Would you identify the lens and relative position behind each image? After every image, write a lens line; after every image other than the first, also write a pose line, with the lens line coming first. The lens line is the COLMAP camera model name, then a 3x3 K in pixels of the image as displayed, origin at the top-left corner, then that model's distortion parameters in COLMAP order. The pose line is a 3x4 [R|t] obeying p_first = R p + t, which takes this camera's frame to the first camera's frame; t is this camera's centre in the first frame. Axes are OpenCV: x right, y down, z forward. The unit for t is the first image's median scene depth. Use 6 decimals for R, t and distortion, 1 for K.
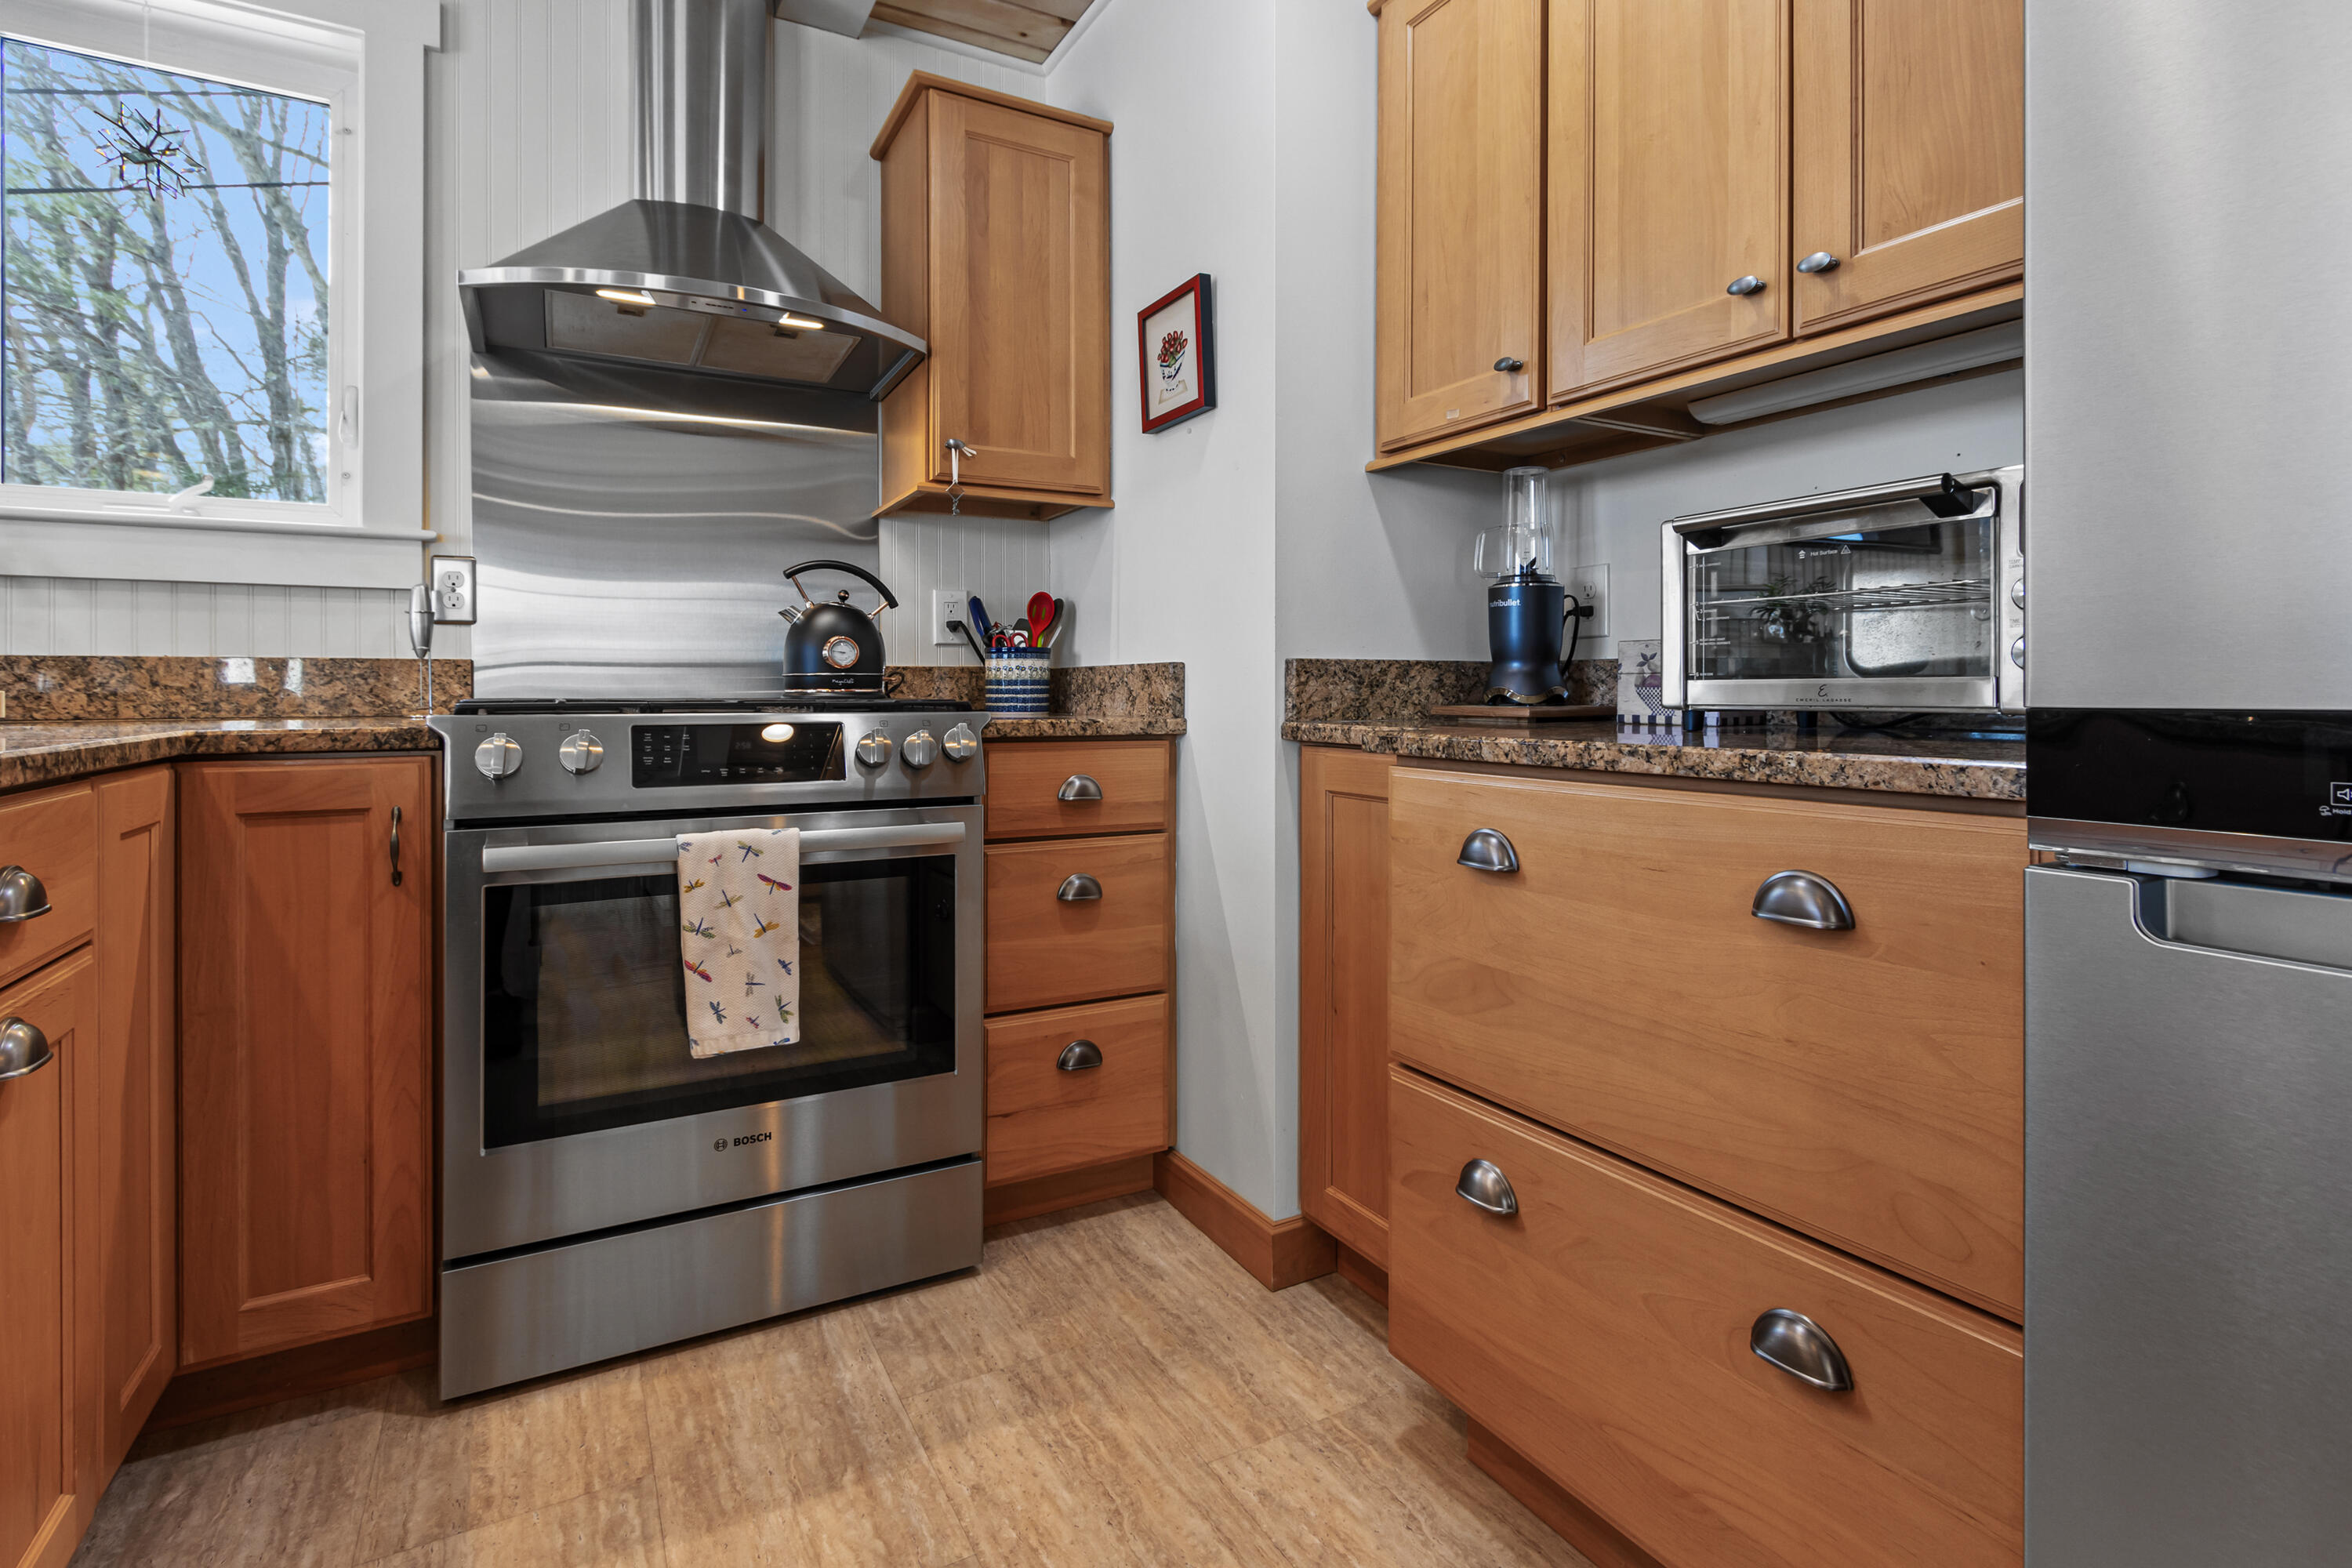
lens RADIAL K [[1097.0, 0, 1172.3], [0, 1097.0, 696.2], [0, 0, 1]] dist [0.016806, 0.000341]
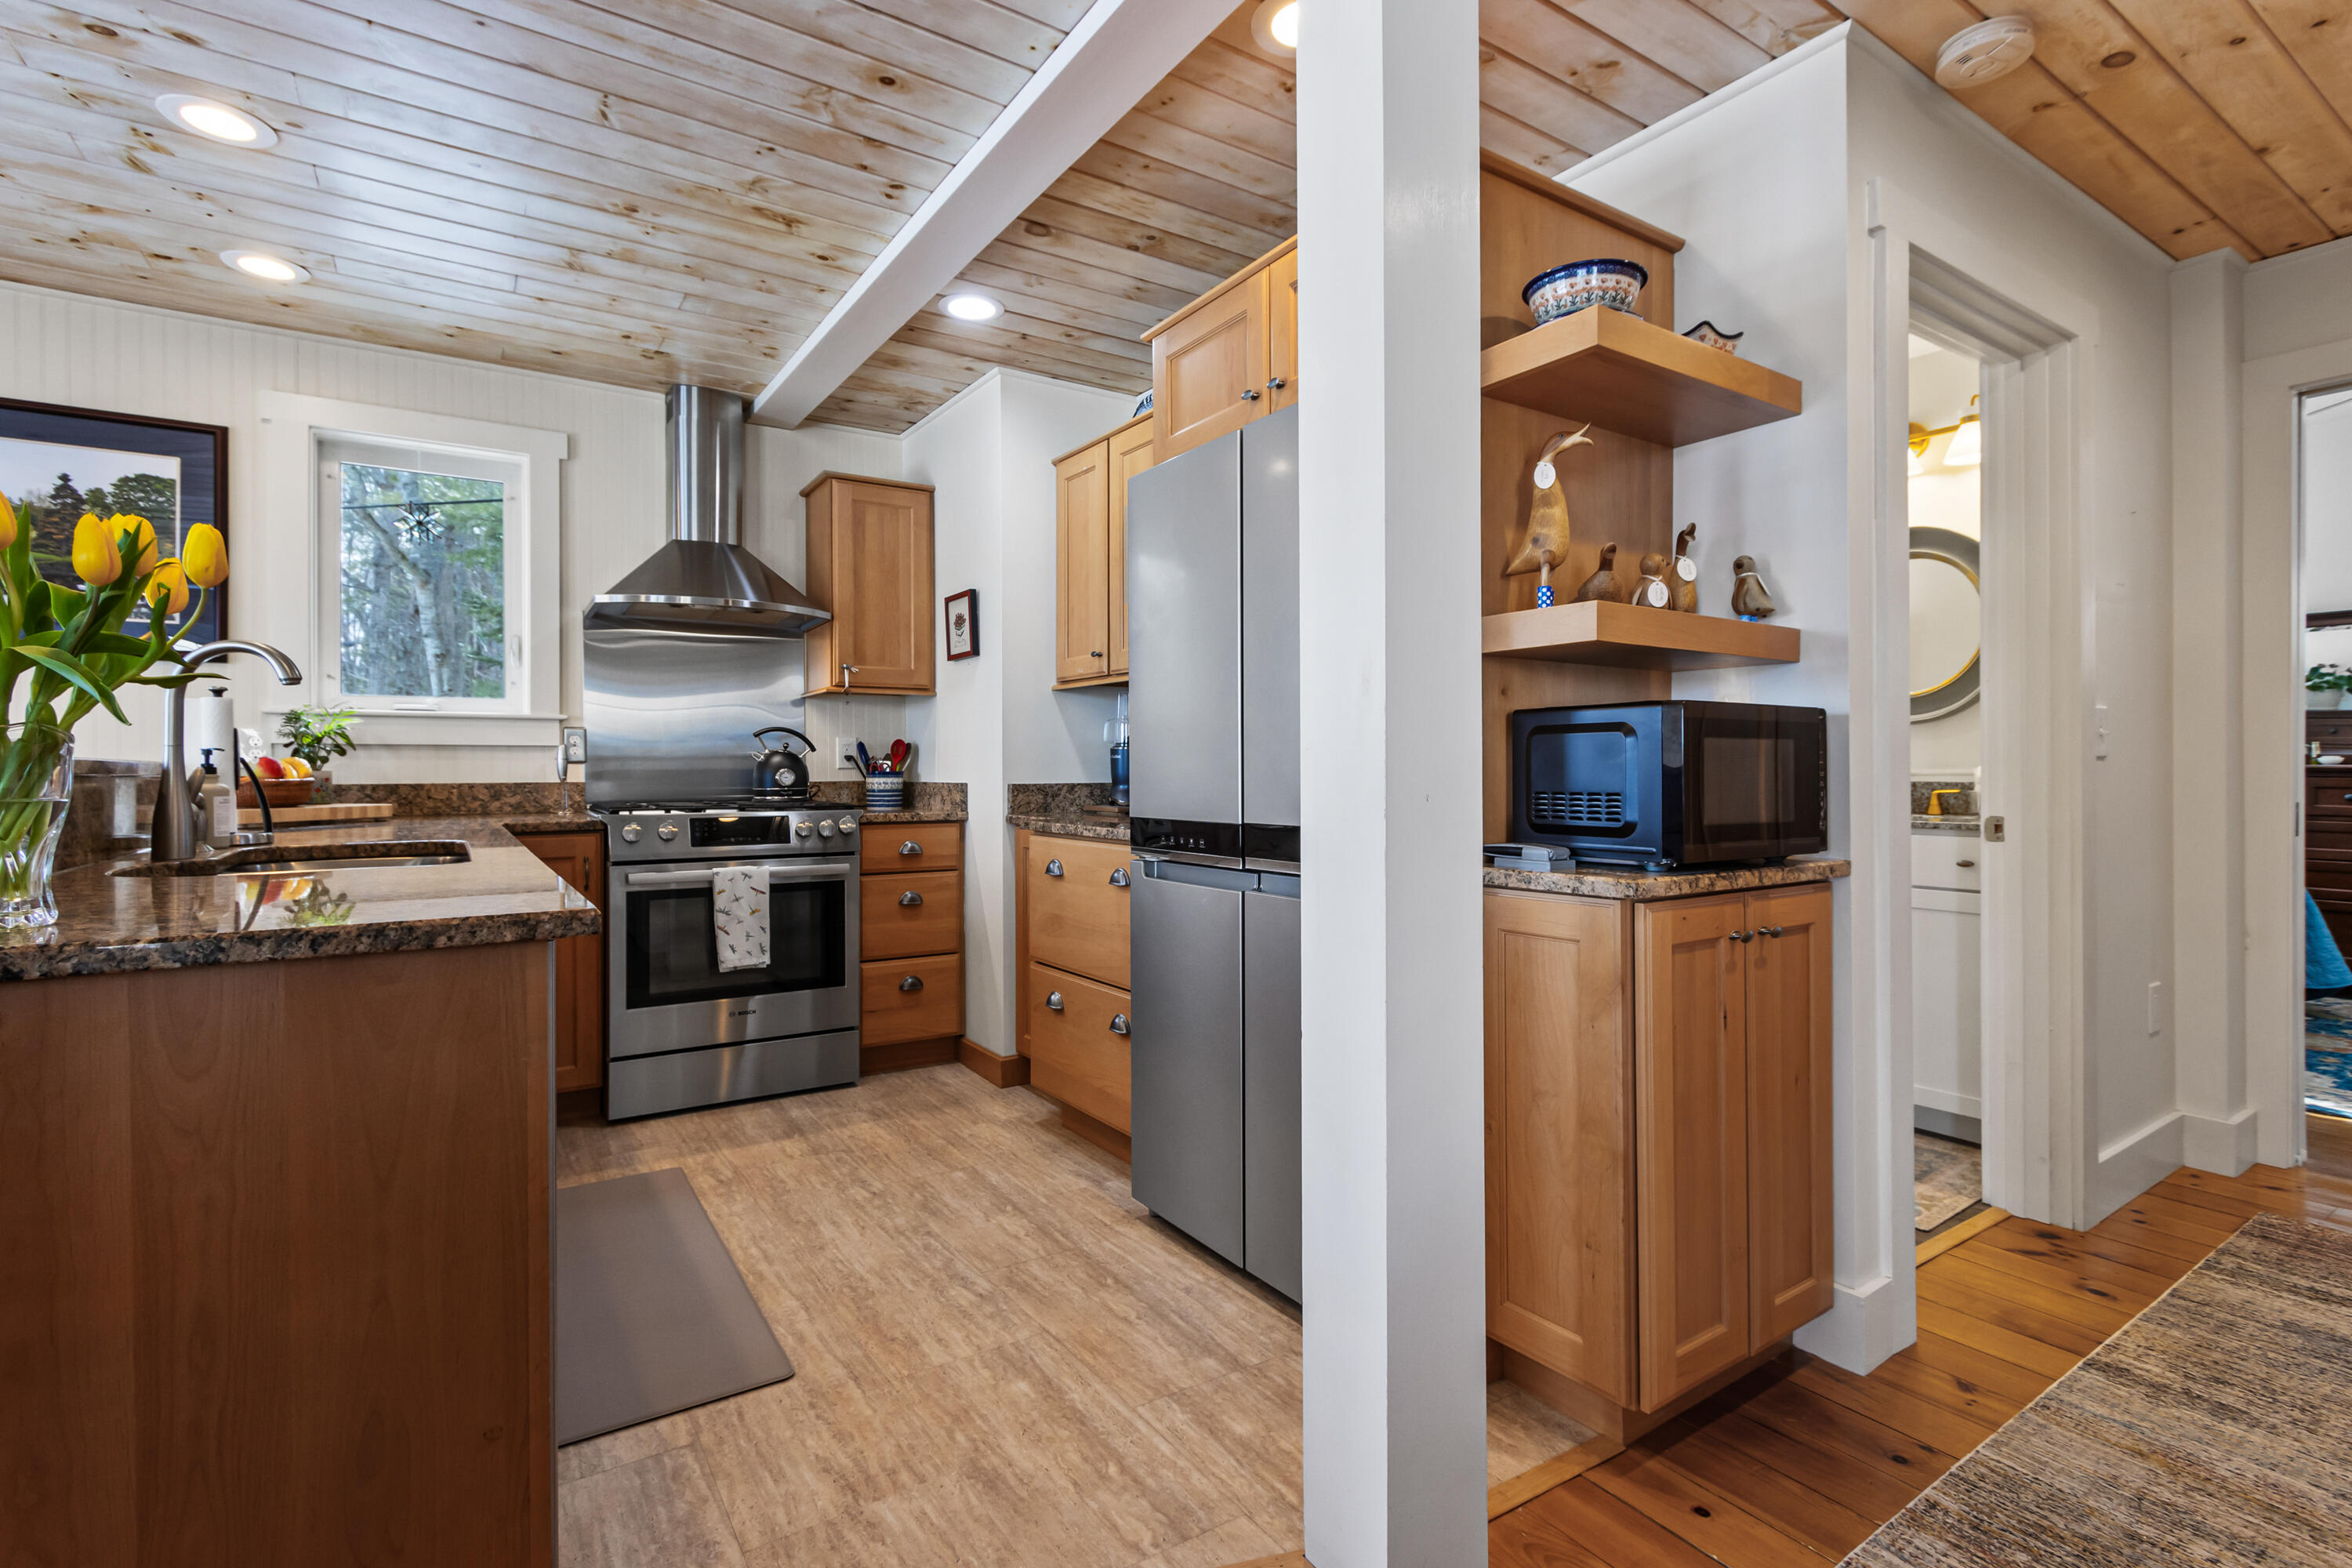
lens RADIAL K [[1097.0, 0, 1171.9], [0, 1097.0, 777.2], [0, 0, 1]] dist [0.016806, 0.000341]
pose [[0.997844, -0.002648, 0.065572, 0.257052], [0.002285, 0.999982, 0.005609, -0.053382], [-0.065586, -0.005447, 0.997832, -1.005404]]
